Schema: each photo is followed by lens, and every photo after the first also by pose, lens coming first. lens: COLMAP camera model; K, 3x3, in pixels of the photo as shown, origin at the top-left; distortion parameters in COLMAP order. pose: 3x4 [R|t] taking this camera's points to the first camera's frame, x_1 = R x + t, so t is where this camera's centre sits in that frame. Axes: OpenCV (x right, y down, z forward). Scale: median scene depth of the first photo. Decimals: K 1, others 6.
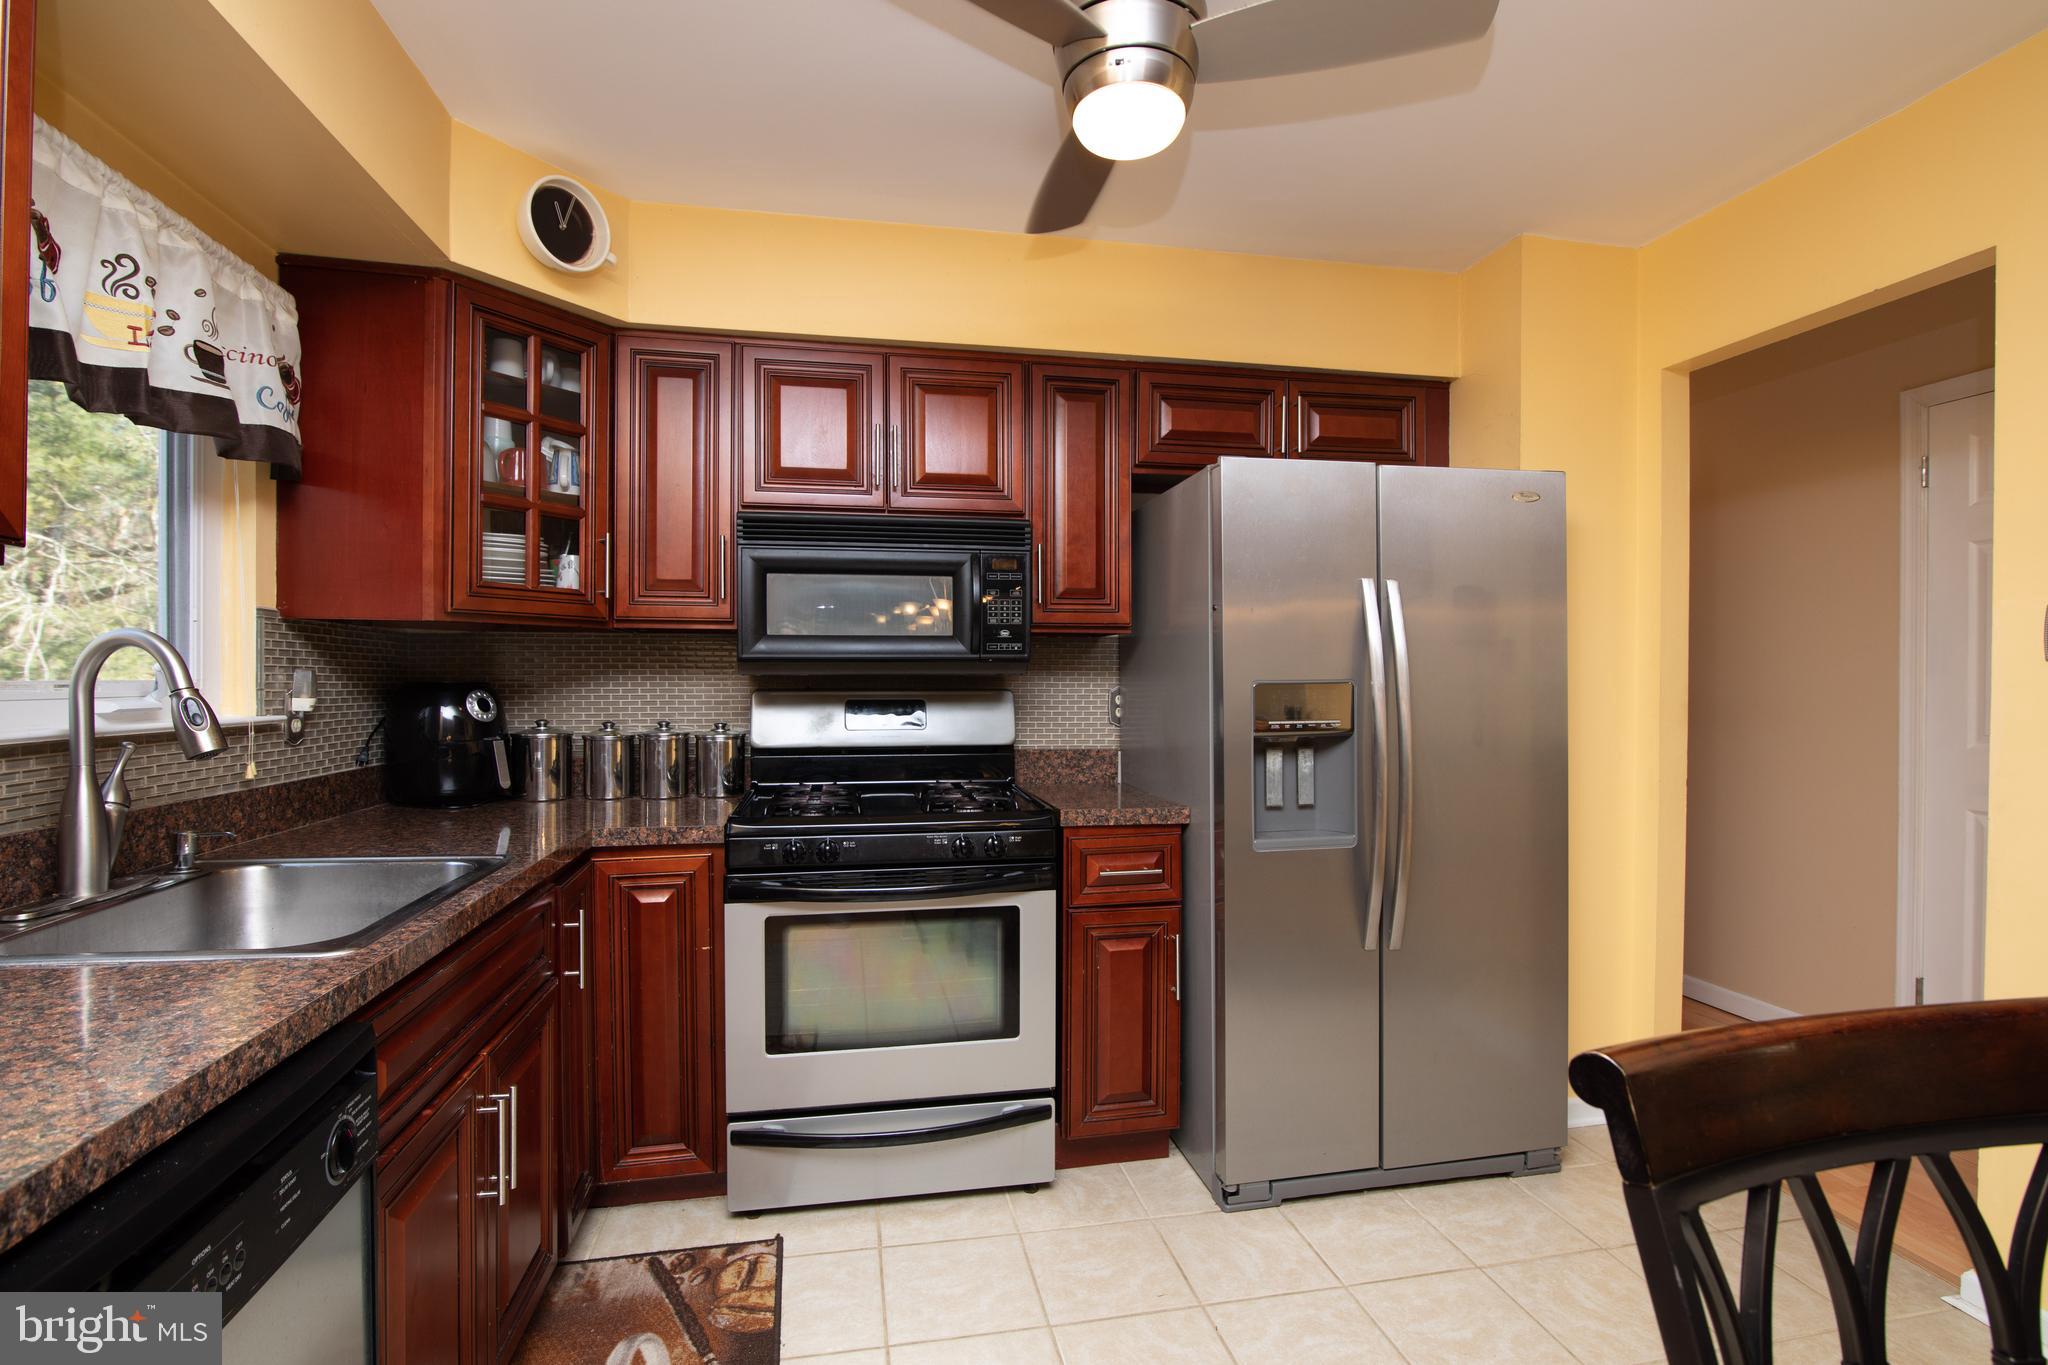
lens RADIAL K [[944.8, 0, 1021.4], [0, 944.8, 681.9], [0, 0, 1]] dist [-0.008648, -0.001571]
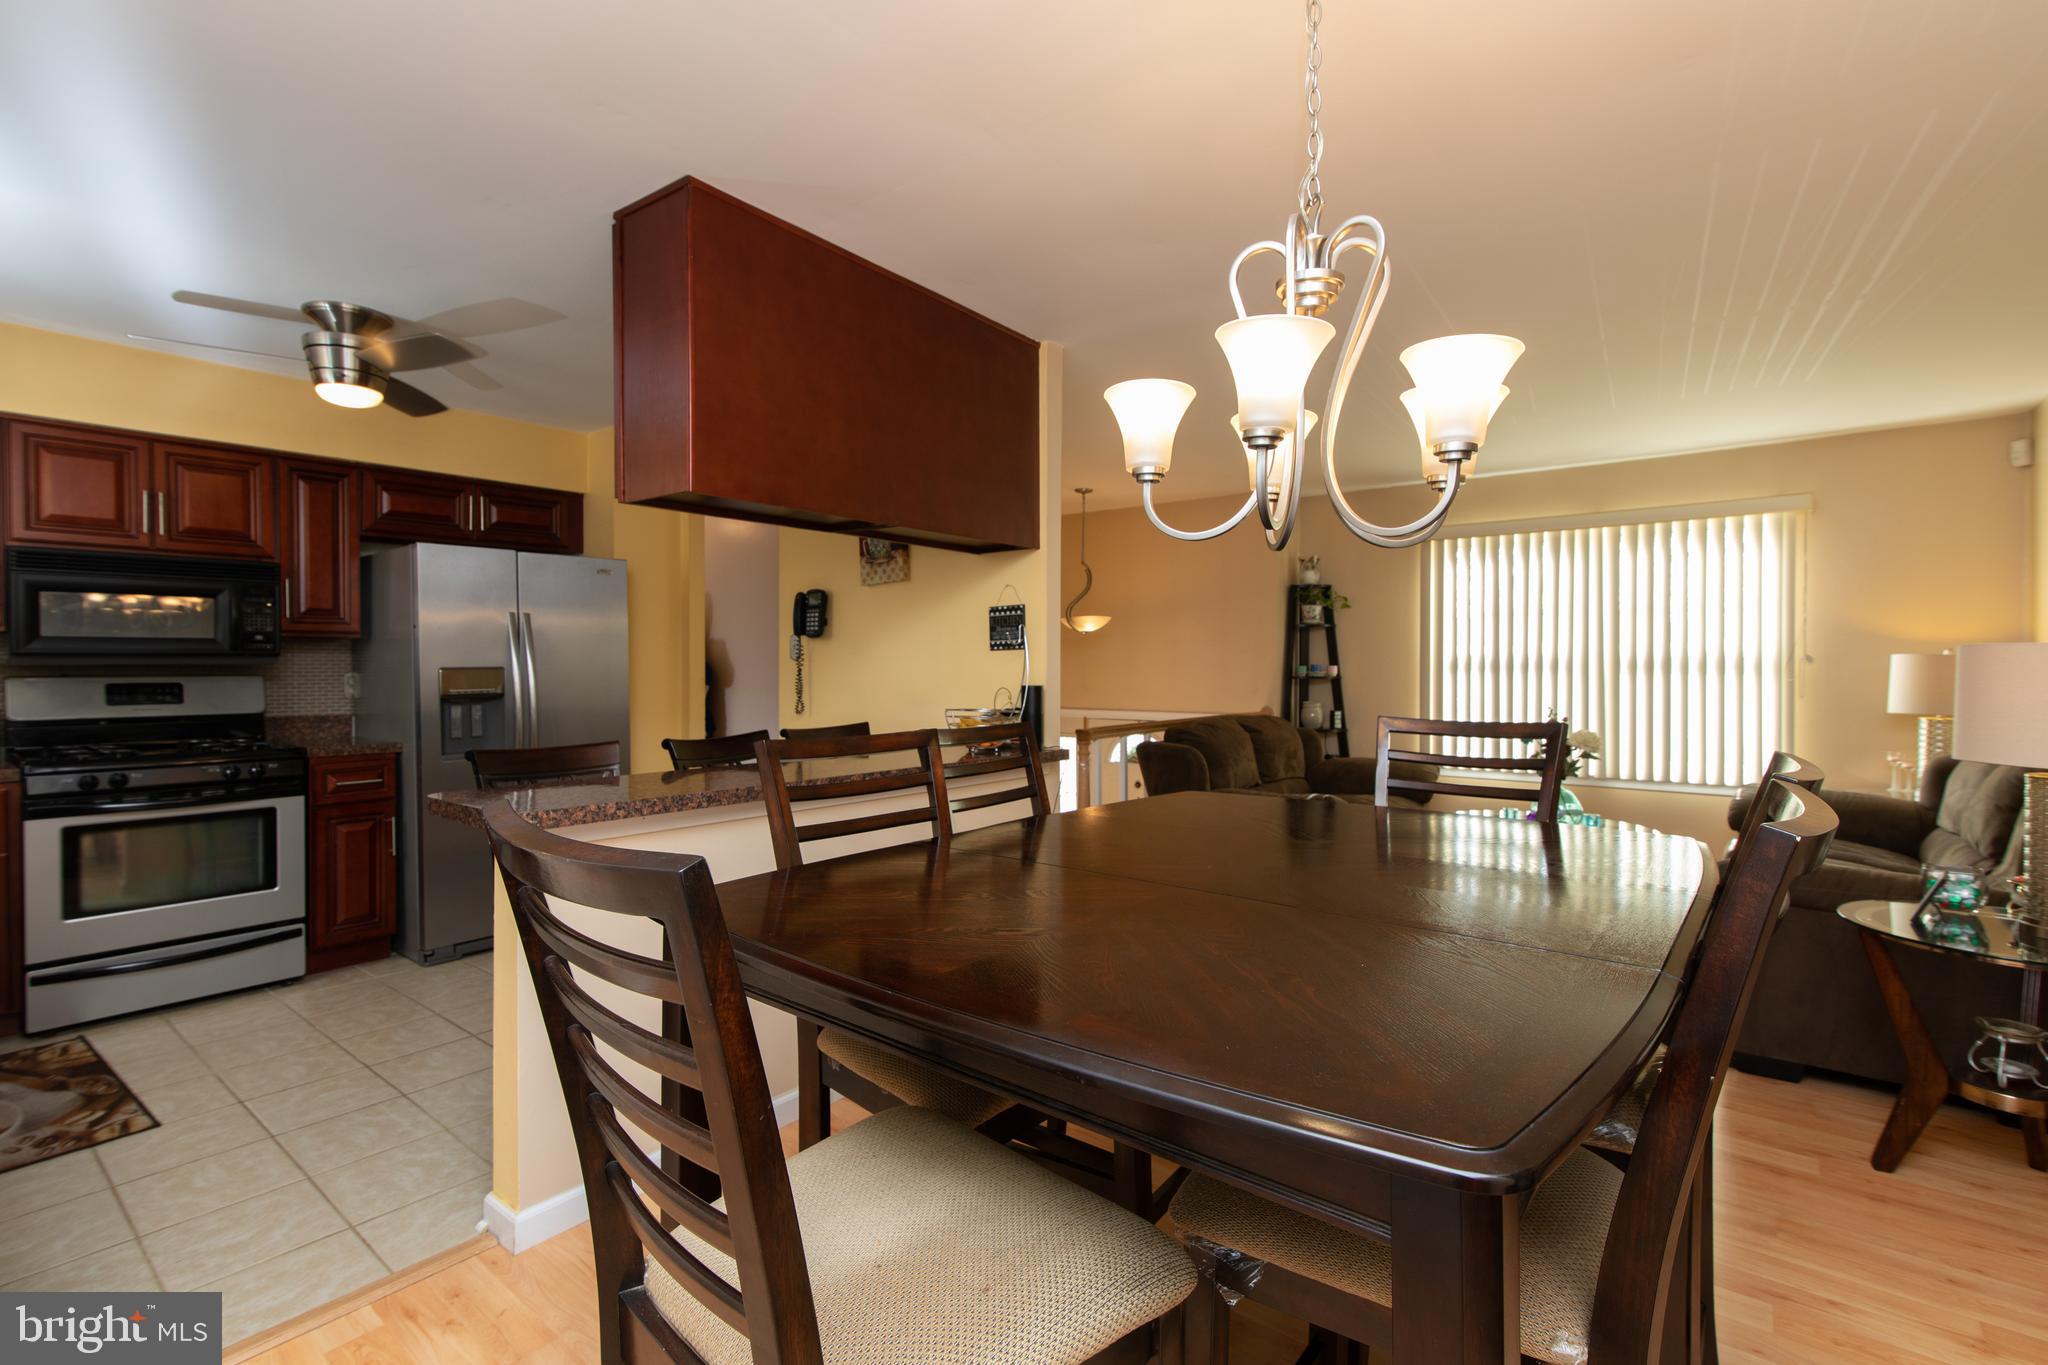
lens RADIAL K [[944.8, 0, 1037.2], [0, 944.8, 673.3], [0, 0, 1]] dist [-0.008648, -0.001571]
pose [[0.753240, -0.008637, 0.657689, -0.074946], [0.007438, 0.999962, 0.004613, 0.010188], [-0.657704, 0.001418, 0.753275, -1.070586]]
